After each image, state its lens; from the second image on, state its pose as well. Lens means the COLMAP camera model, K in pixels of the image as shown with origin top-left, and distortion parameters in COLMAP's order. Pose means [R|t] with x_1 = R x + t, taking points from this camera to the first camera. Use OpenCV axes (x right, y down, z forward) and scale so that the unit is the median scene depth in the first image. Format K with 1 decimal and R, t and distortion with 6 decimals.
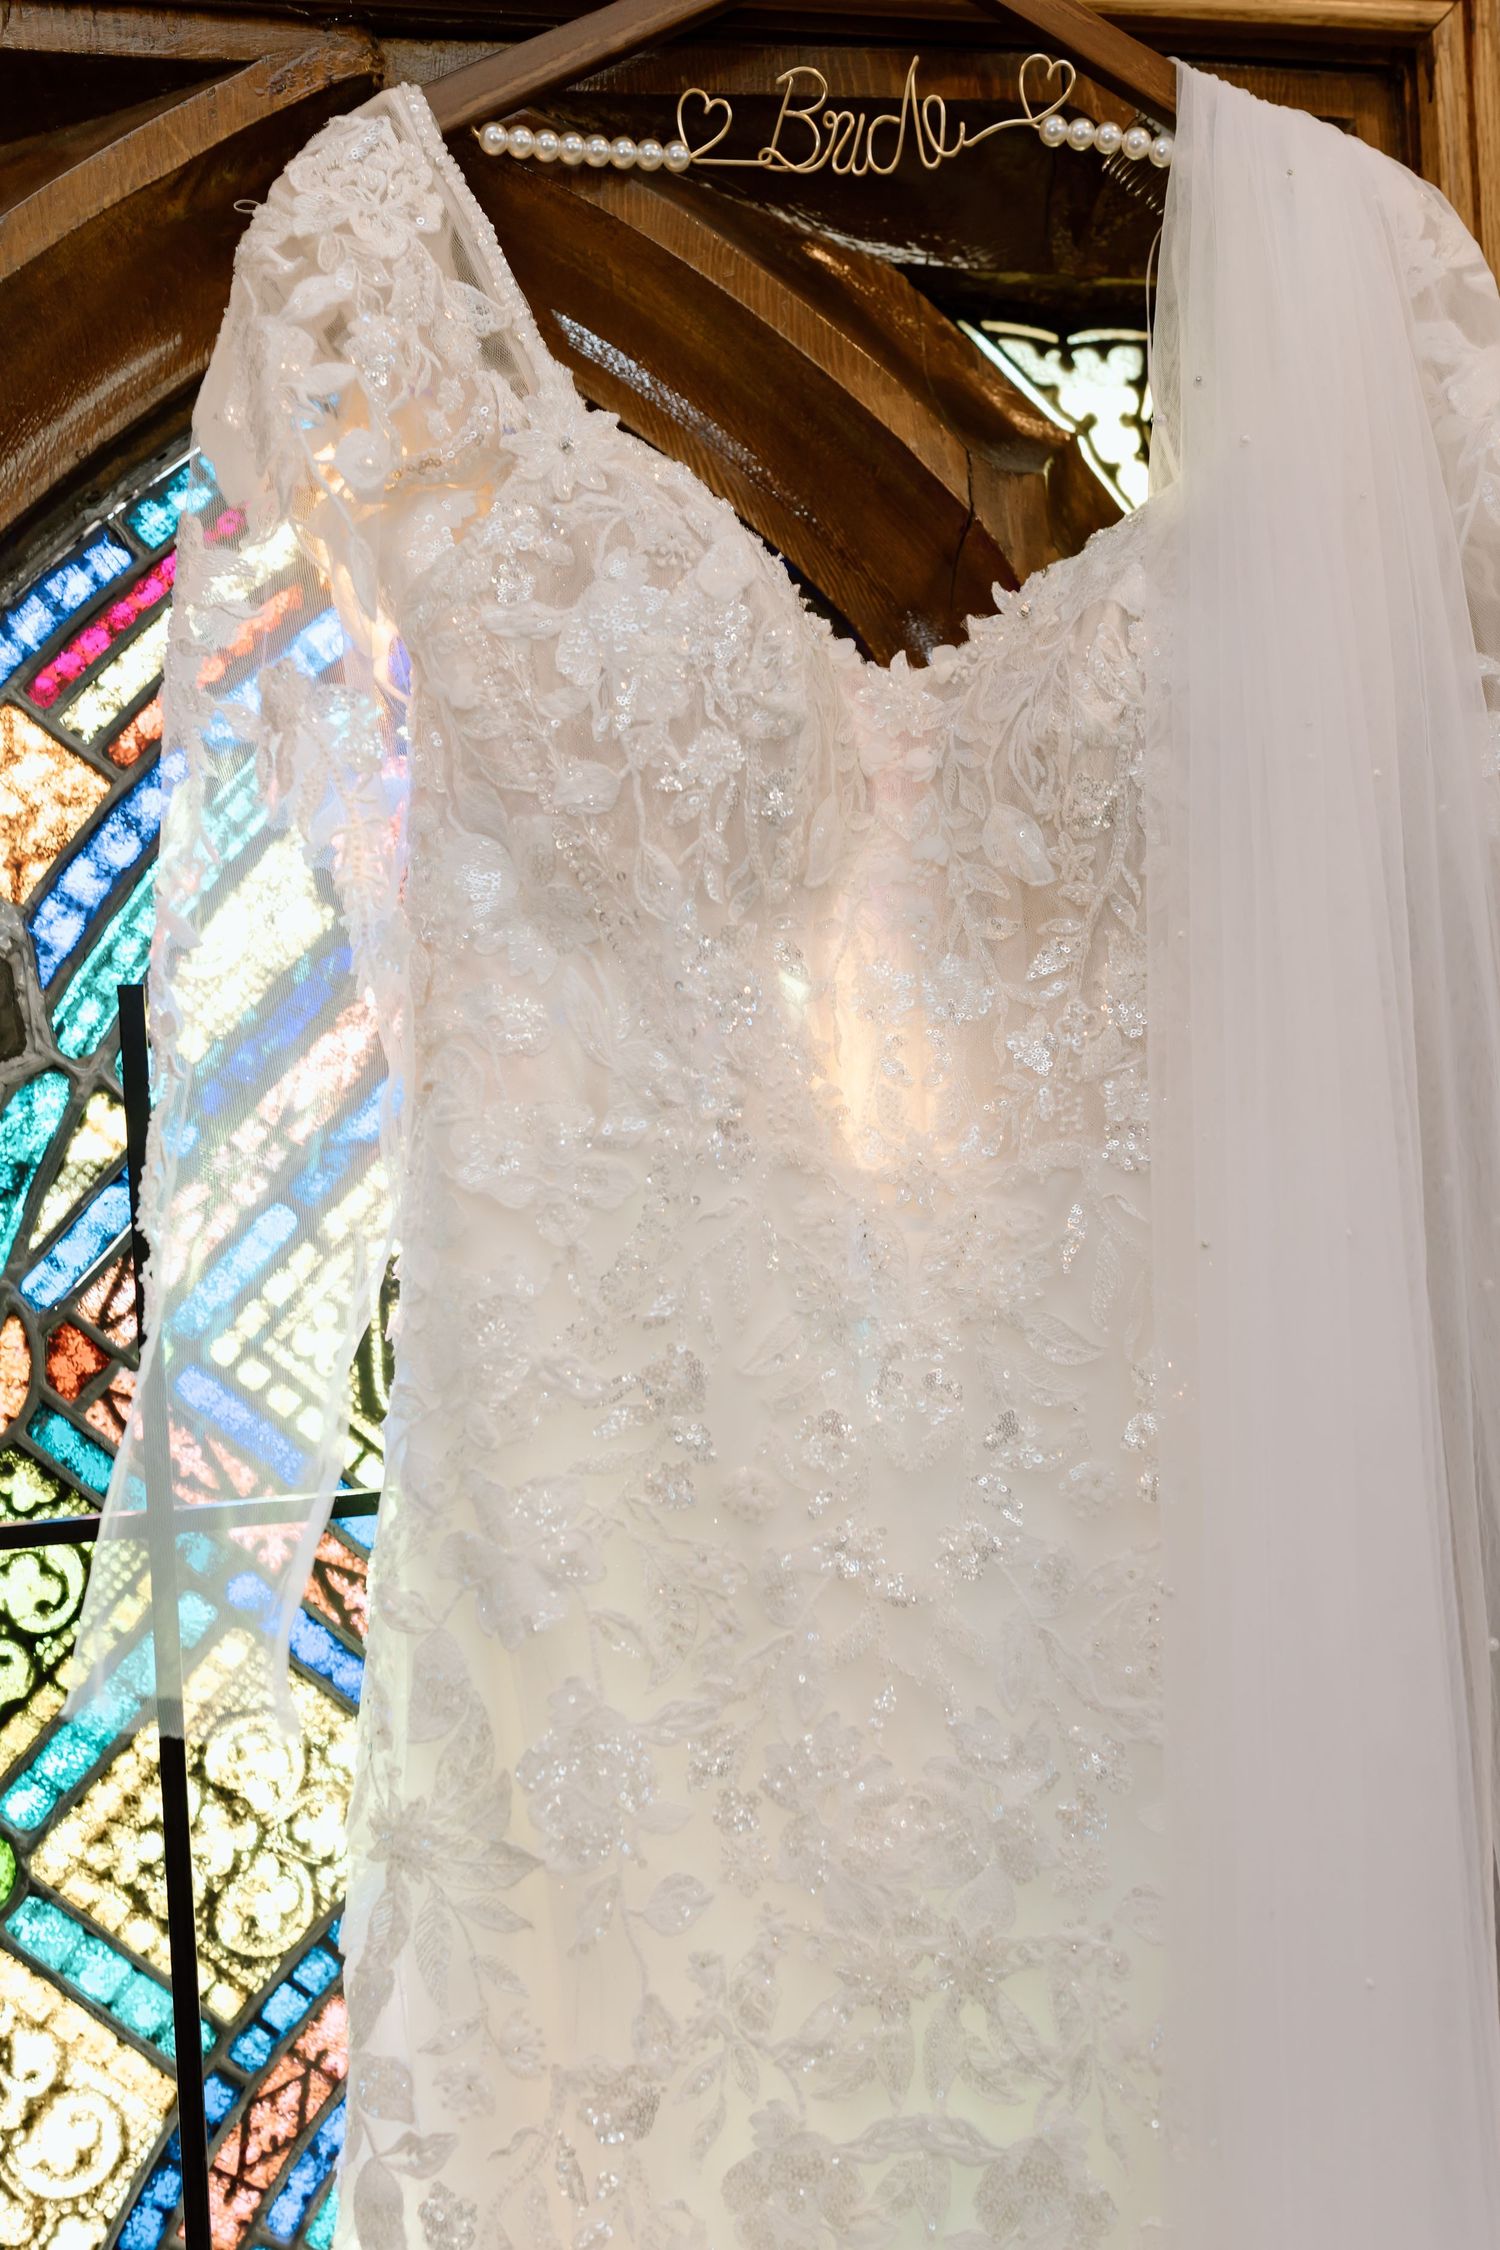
lens RADIAL K [[2153.0, 0, 750.0], [0, 2153.0, 1125.0], [0, 0, 1]] dist [0.000807, -0.001904]
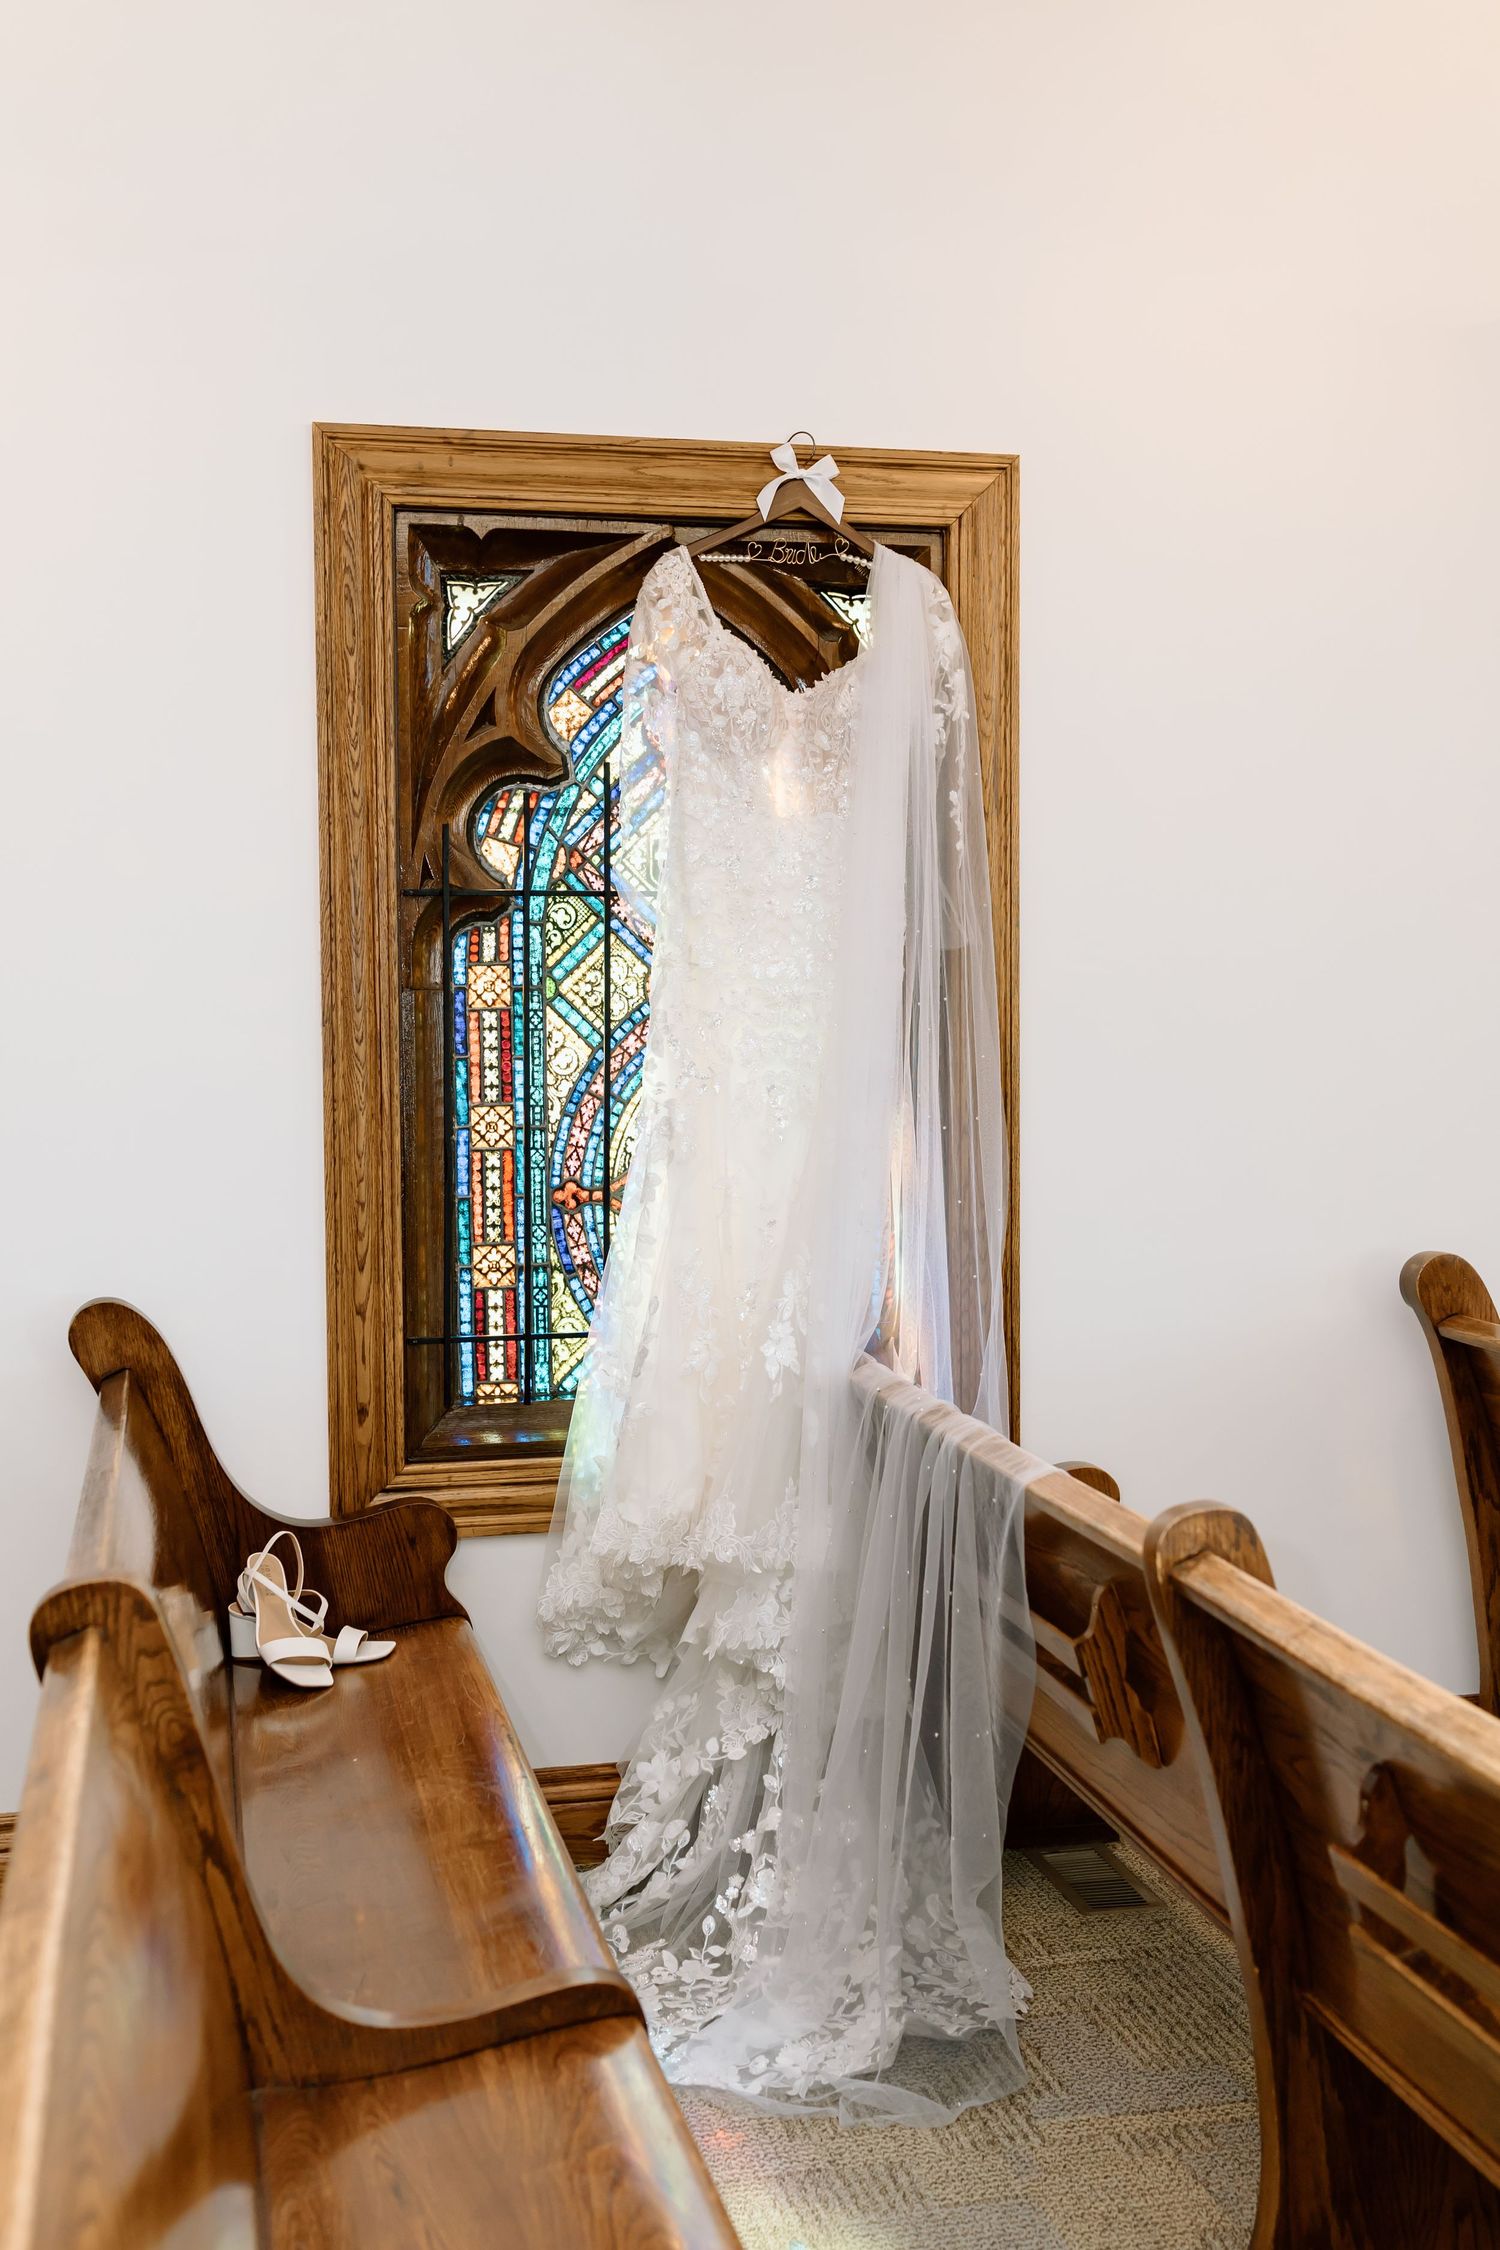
lens RADIAL K [[2334.5, 0, 750.0], [0, 2334.5, 1125.0], [0, 0, 1]] dist [-0.004691, -0.002402]
pose [[0.998556, 0.051861, 0.014040, -0.034855], [-0.052582, 0.996979, 0.057163, 0.332478], [-0.011033, -0.057819, 0.998266, -3.268440]]
